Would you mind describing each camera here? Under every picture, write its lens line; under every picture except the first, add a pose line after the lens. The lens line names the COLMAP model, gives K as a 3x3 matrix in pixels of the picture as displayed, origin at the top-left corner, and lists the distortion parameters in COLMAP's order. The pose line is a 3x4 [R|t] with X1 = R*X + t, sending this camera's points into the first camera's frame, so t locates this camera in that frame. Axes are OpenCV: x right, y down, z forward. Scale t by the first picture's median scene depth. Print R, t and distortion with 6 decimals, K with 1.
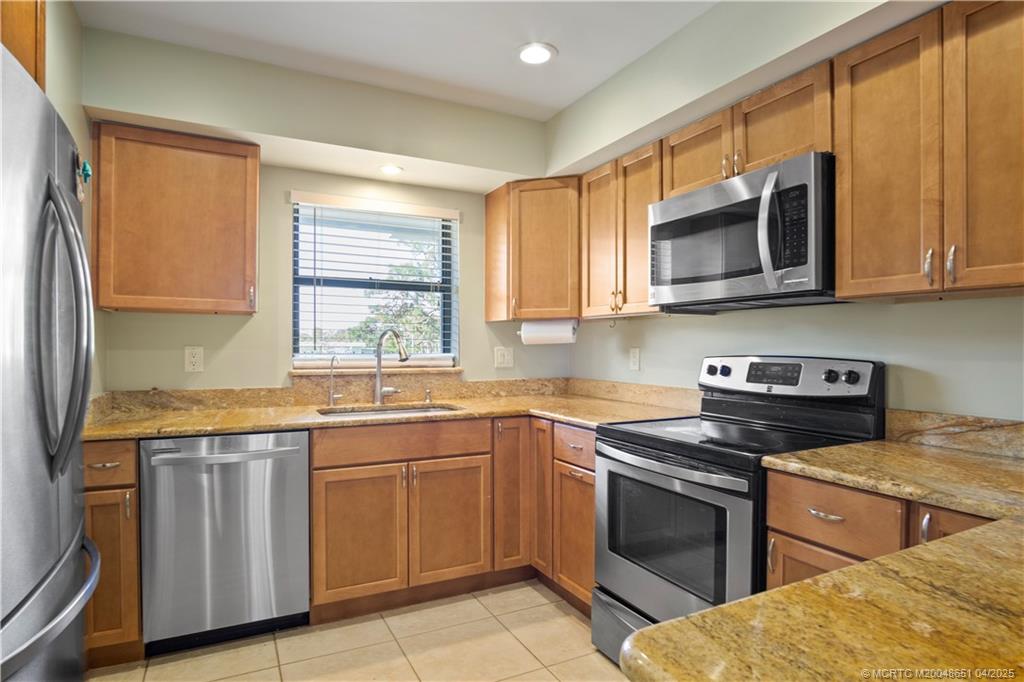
lens RADIAL K [[549.6, 0, 507.8], [0, 549.6, 347.0], [0, 0, 1]] dist [-0.022155, -0.001058]
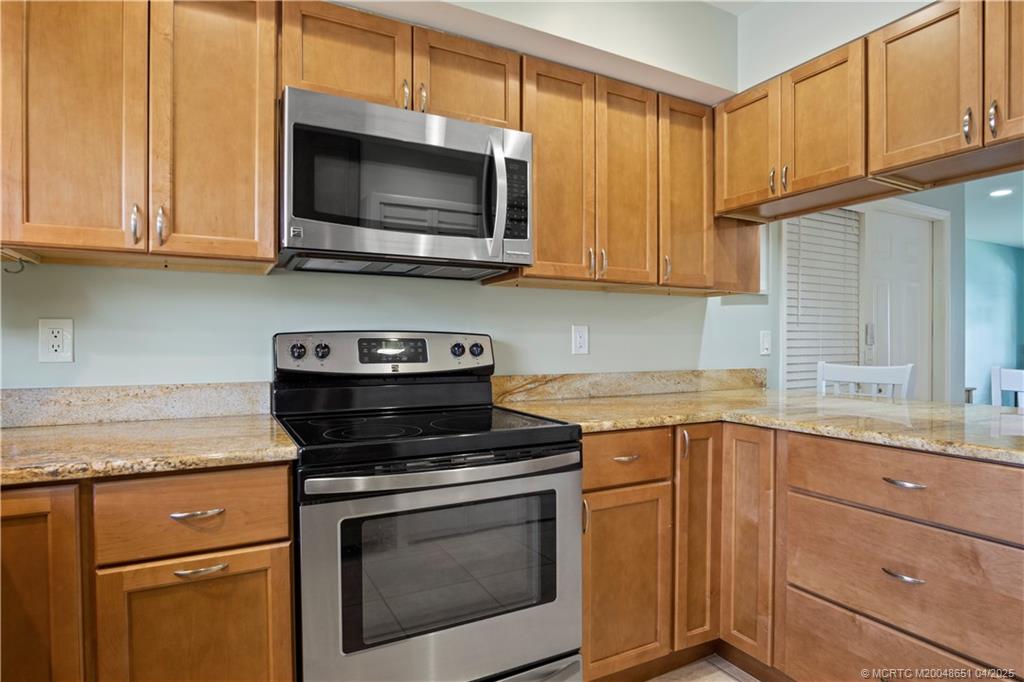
lens RADIAL K [[549.6, 0, 507.3], [0, 549.6, 341.9], [0, 0, 1]] dist [-0.022155, -0.001058]
pose [[-0.003800, 0.002052, 0.999991, -0.484046], [0.004217, 0.999989, -0.002036, 0.045542], [-0.999984, 0.004209, -0.003809, 1.006753]]
